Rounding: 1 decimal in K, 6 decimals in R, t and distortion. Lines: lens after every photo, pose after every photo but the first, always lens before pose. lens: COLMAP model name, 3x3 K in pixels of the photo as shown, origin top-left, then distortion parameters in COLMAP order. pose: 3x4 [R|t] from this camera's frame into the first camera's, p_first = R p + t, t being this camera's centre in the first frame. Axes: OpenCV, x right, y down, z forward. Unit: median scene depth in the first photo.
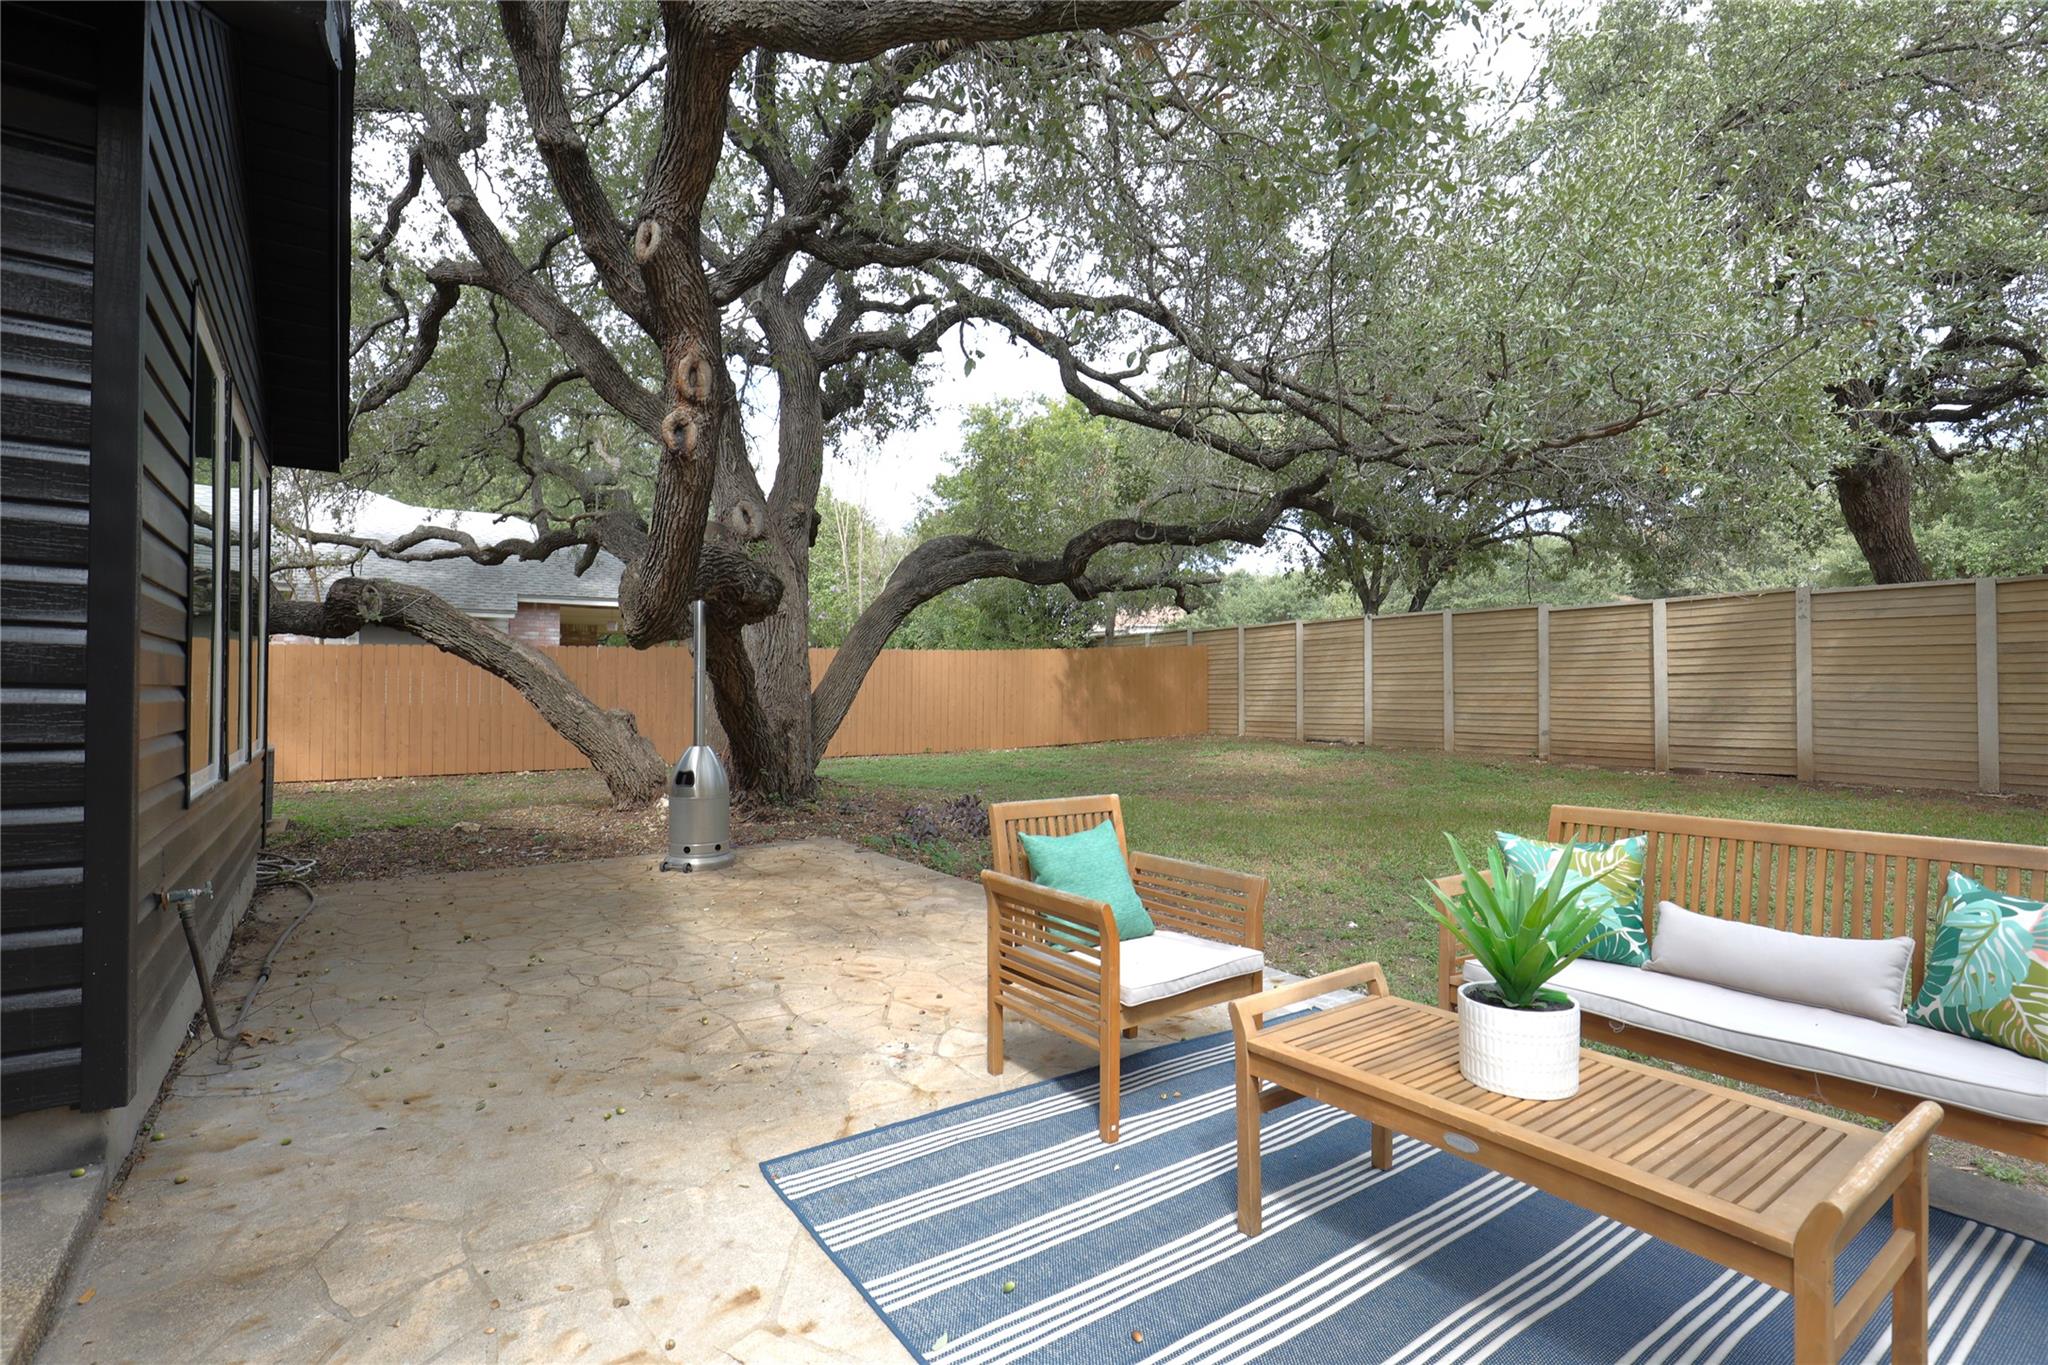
lens RADIAL K [[959.6, 0, 1023.1], [0, 959.6, 687.2], [0, 0, 1]] dist [0.002732, 0.000162]
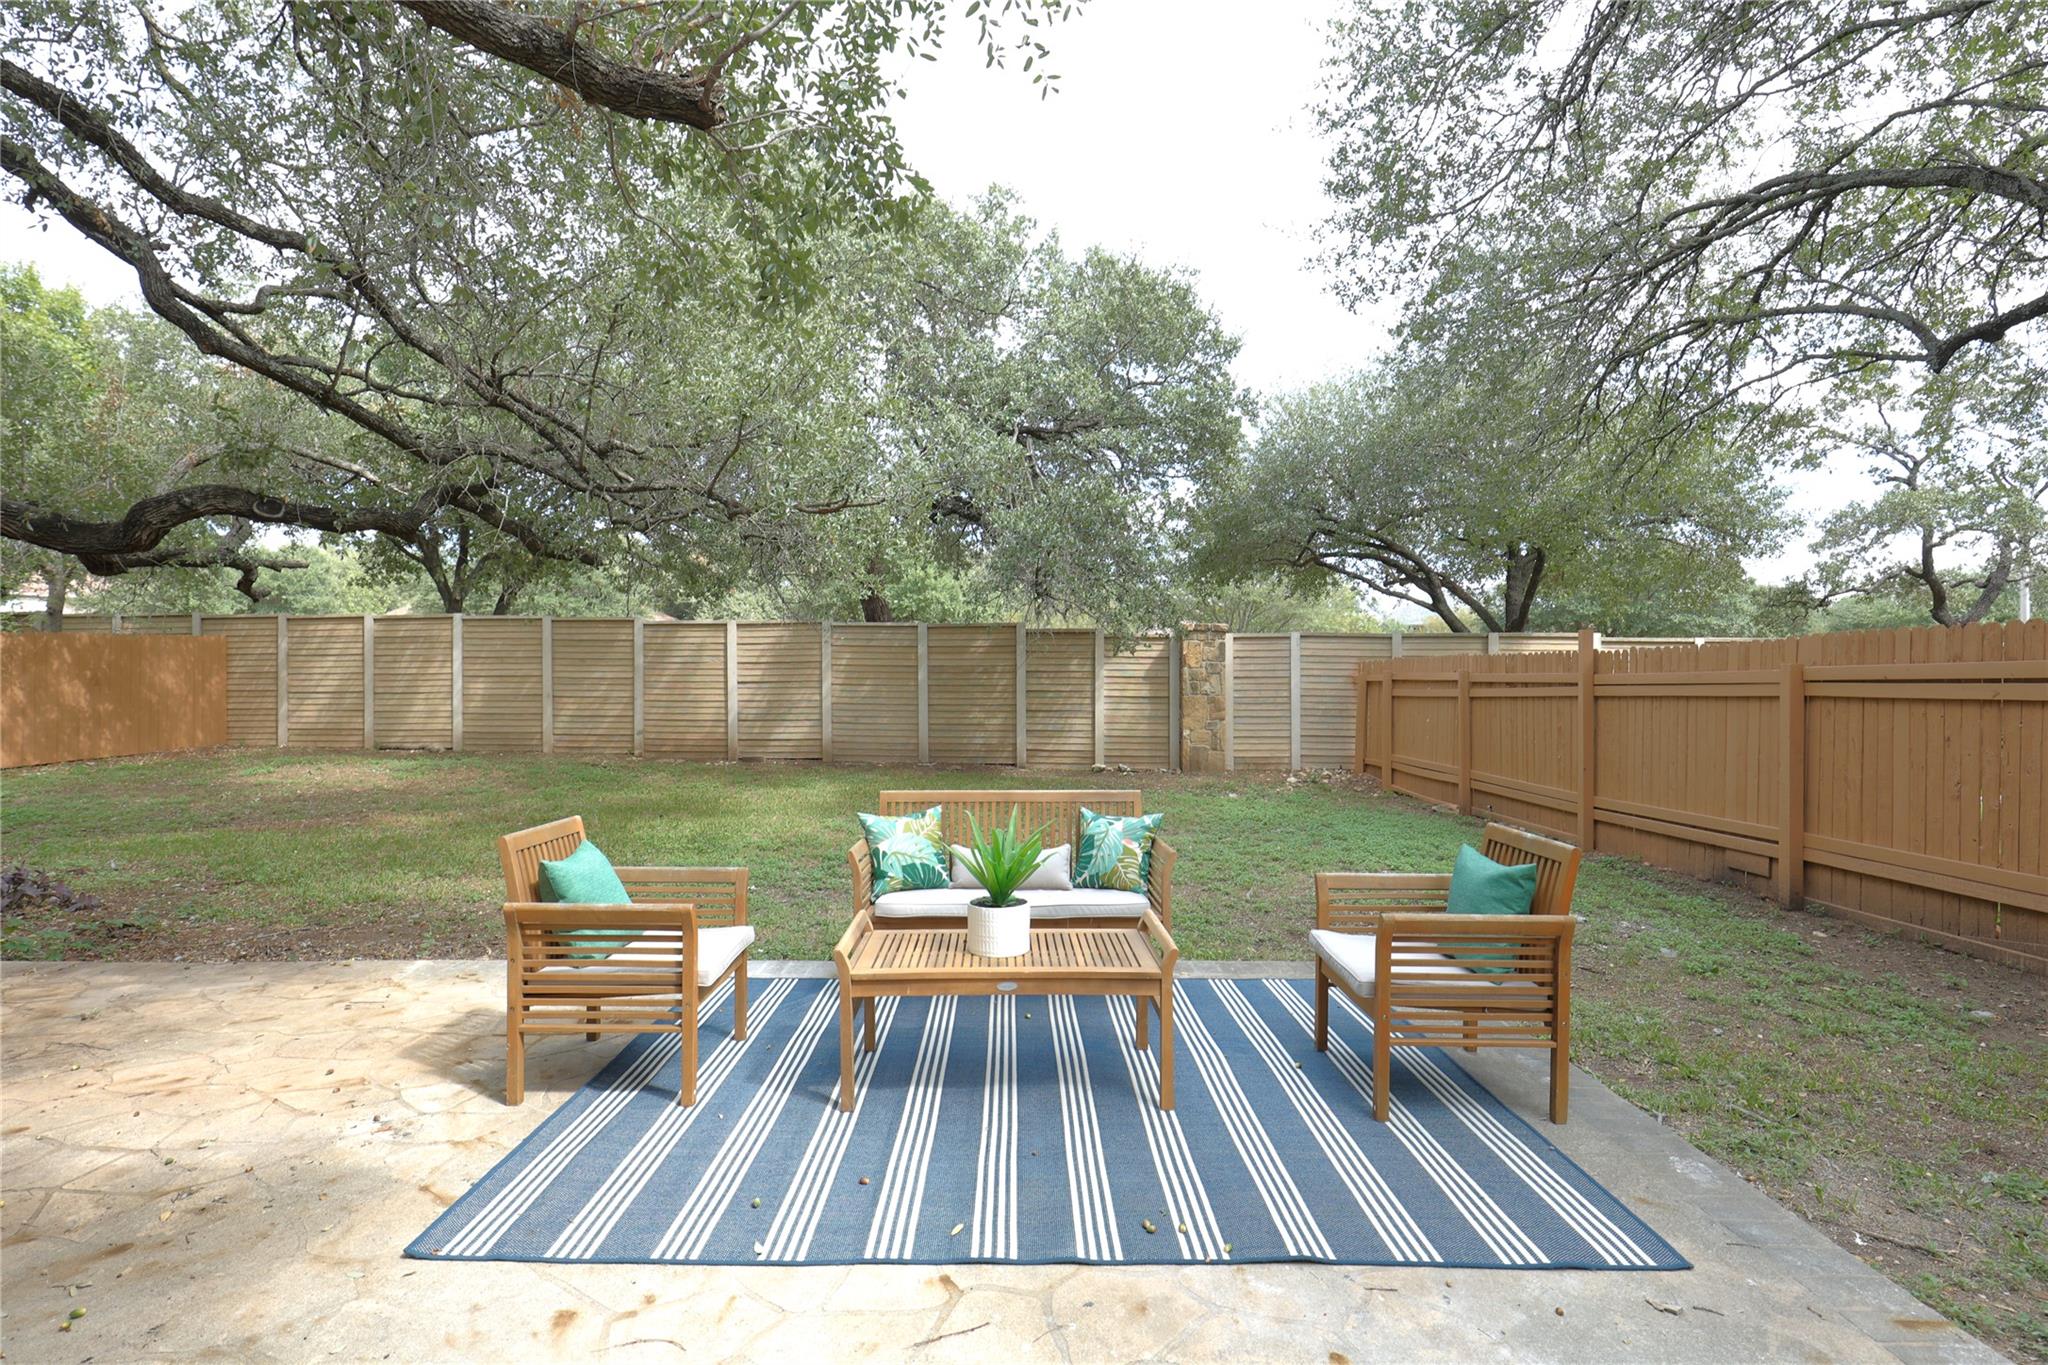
lens RADIAL K [[959.6, 0, 1014.3], [0, 959.6, 690.1], [0, 0, 1]] dist [0.002732, 0.000162]
pose [[0.574662, 0.003835, 0.818382, -0.460527], [-0.009437, 0.999954, 0.001940, -0.031076], [-0.818336, -0.008838, 0.574672, -0.000620]]
